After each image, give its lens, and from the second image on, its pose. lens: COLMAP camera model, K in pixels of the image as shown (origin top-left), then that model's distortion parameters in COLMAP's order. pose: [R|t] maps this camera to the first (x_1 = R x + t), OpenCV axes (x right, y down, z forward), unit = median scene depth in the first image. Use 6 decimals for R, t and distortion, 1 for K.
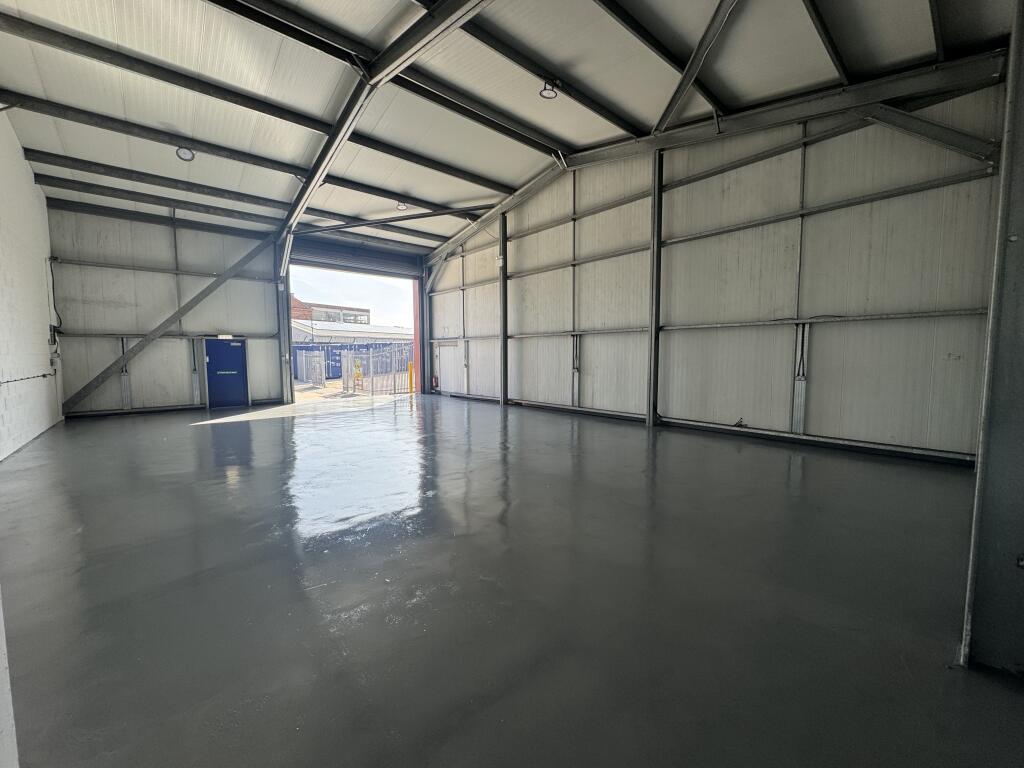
lens RADIAL K [[408.8, 0, 508.3], [0, 408.8, 381.5], [0, 0, 1]] dist [-0.002602, -0.000374]
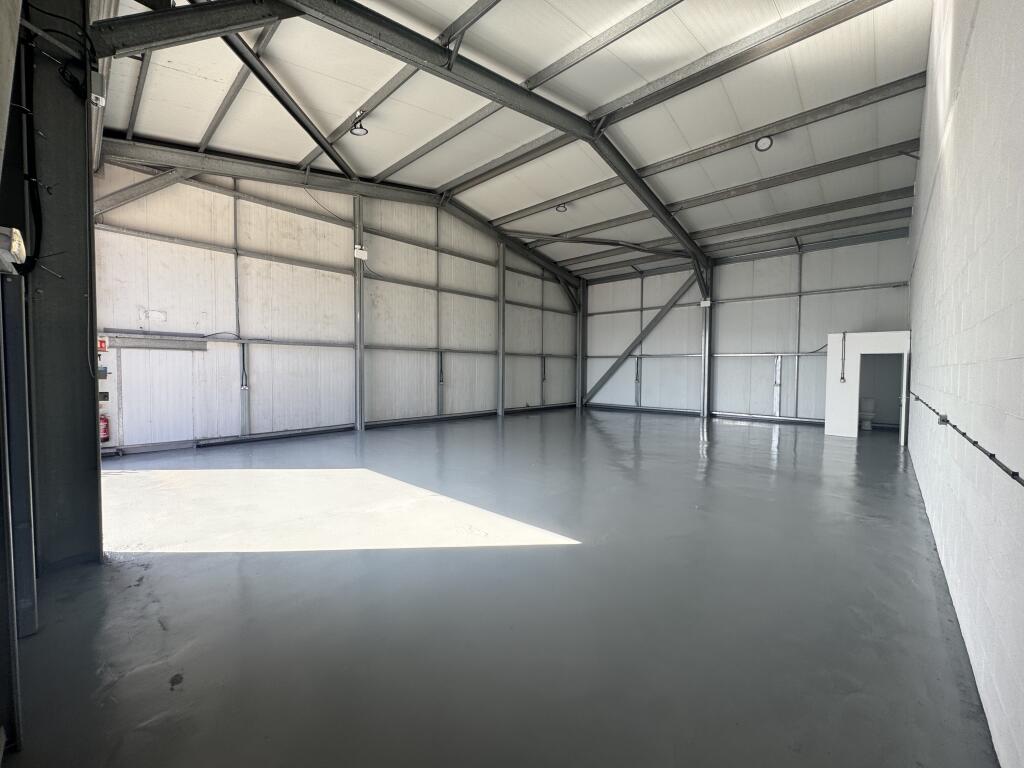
lens RADIAL K [[408.8, 0, 507.4], [0, 408.8, 387.3], [0, 0, 1]] dist [-0.002602, -0.000374]
pose [[-0.098511, -0.034192, 0.994548, -1.164224], [0.060315, 0.997367, 0.040263, -0.059625], [-0.993306, 0.063952, -0.096189, 1.095630]]
